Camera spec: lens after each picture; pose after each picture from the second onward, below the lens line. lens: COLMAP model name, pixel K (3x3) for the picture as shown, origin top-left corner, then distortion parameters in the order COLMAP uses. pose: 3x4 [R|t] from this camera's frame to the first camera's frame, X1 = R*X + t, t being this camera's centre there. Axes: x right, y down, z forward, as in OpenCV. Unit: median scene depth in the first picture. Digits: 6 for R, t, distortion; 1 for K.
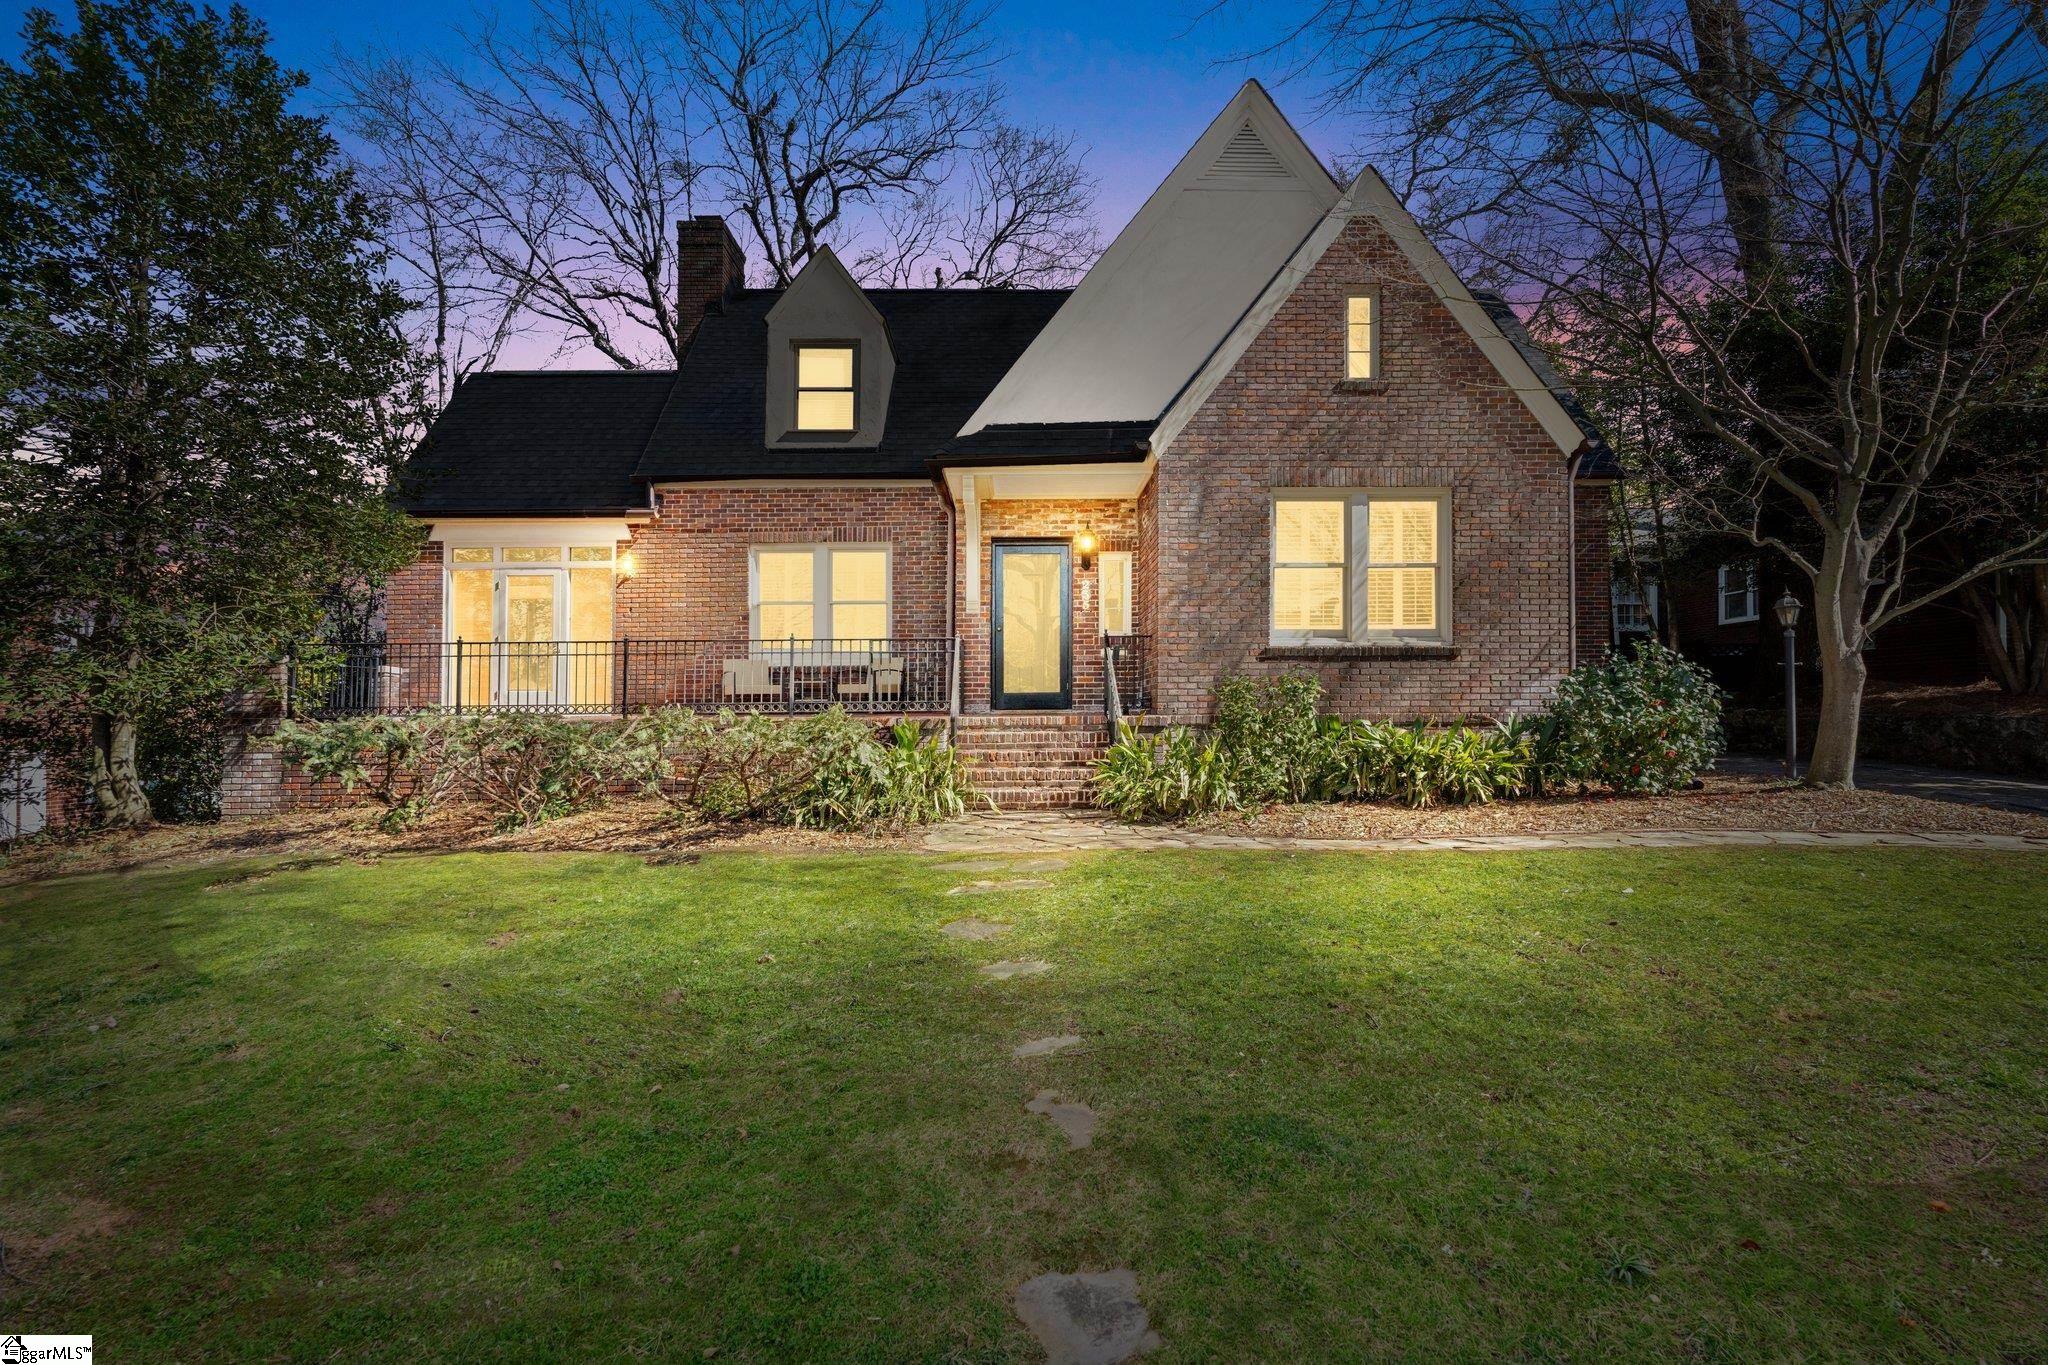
lens RADIAL K [[912.0, 0, 1026.2], [0, 912.0, 686.6], [0, 0, 1]] dist [0.002696, 0.000122]
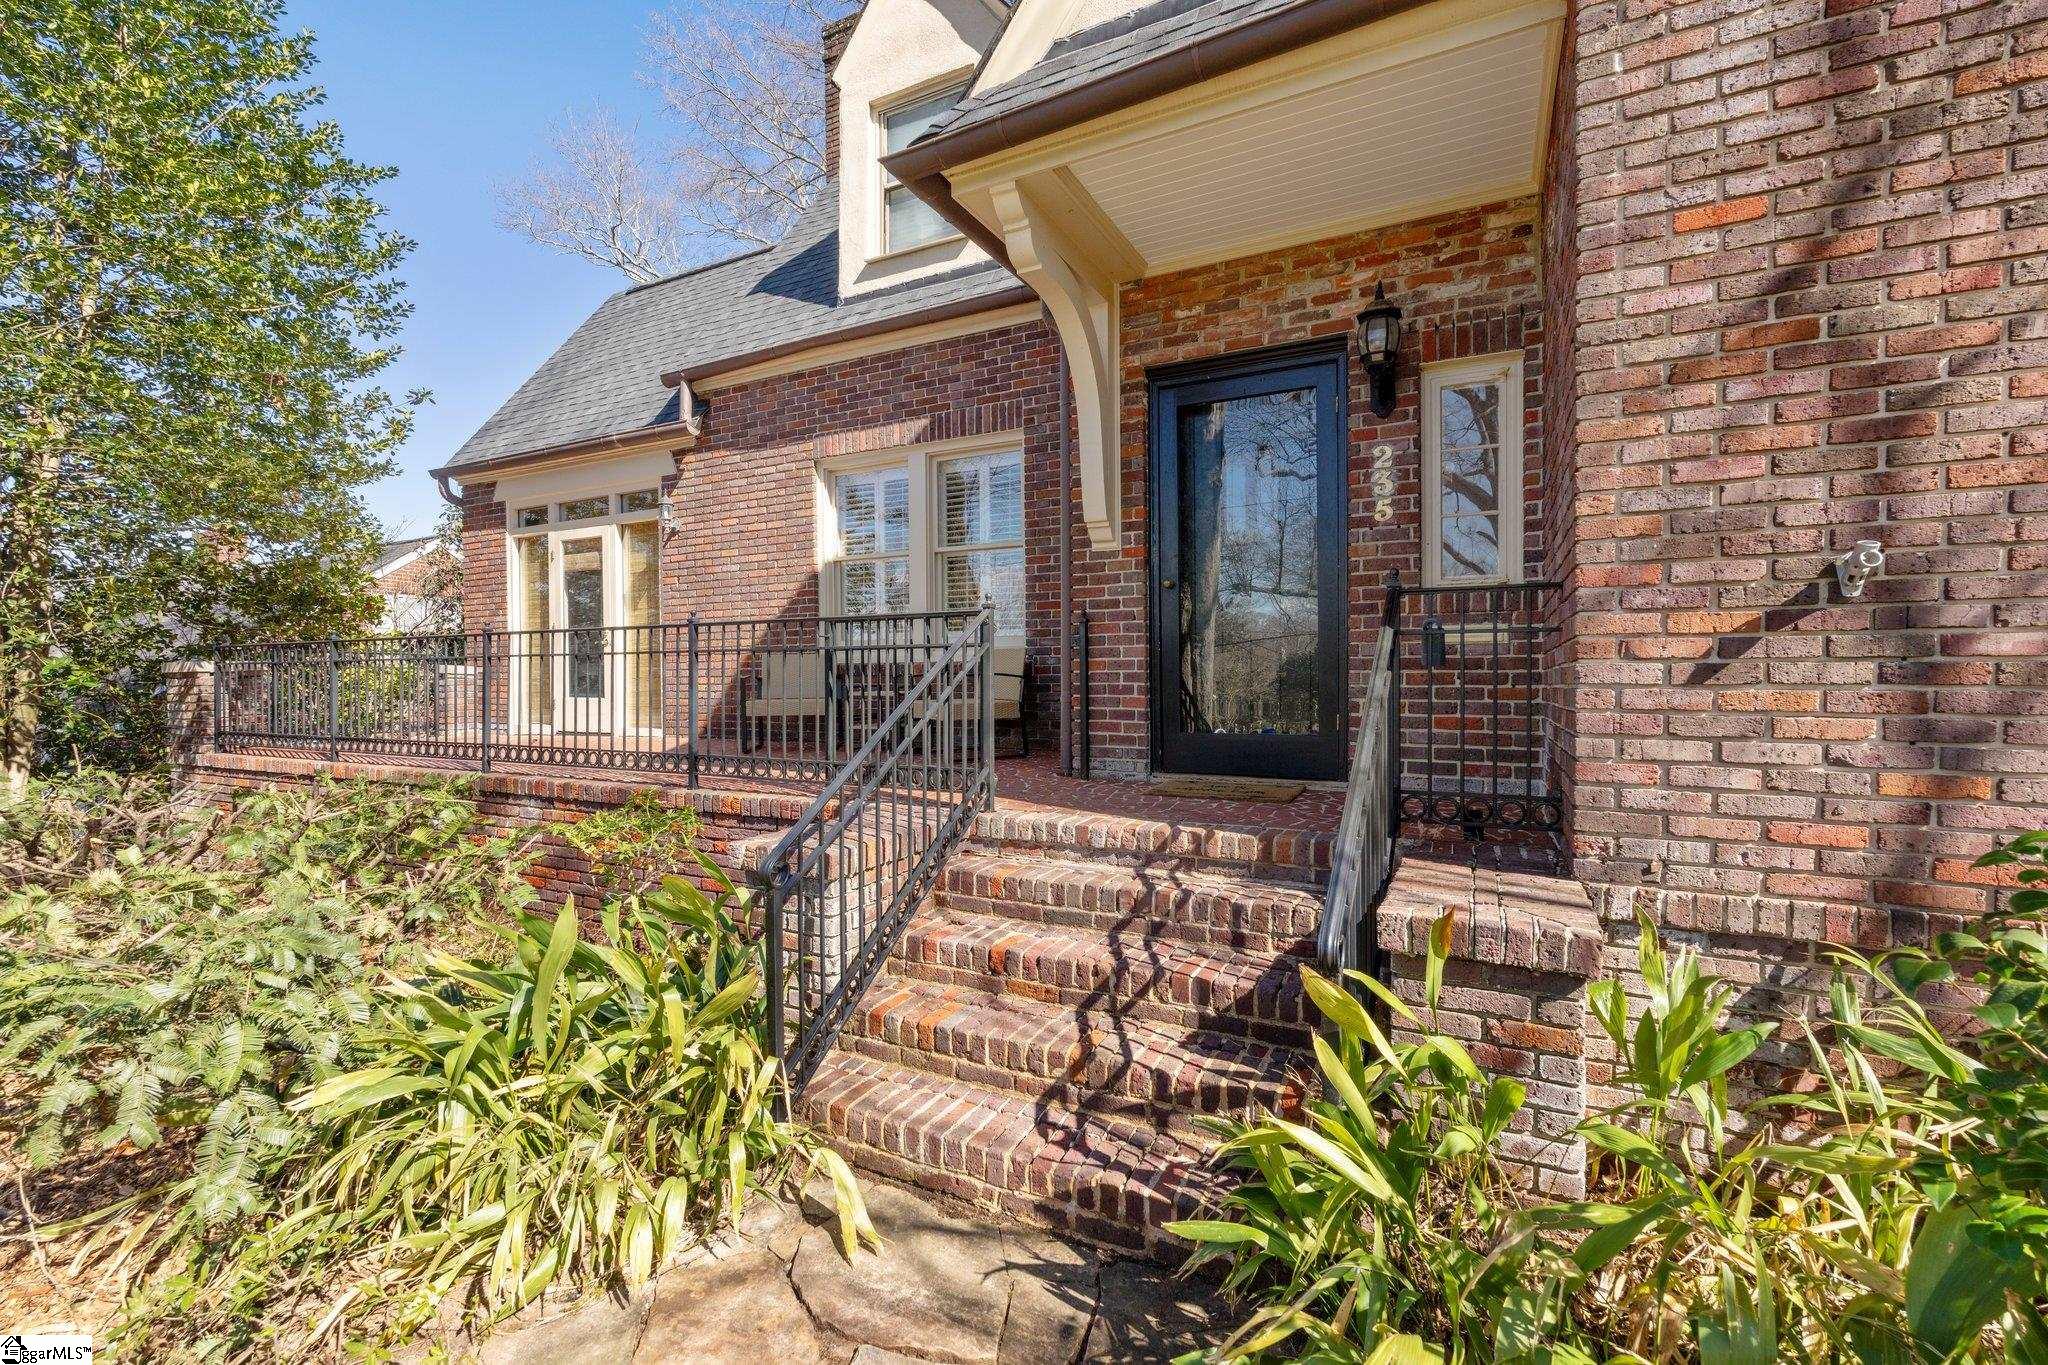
lens RADIAL K [[912.0, 0, 1019.0], [0, 912.0, 675.5], [0, 0, 1]] dist [0.002696, 0.000122]
pose [[0.890009, 0.001924, -0.455938, 0.103699], [0.007013, 0.999815, 0.017908, -0.028288], [0.455888, -0.019136, 0.889831, 0.591034]]
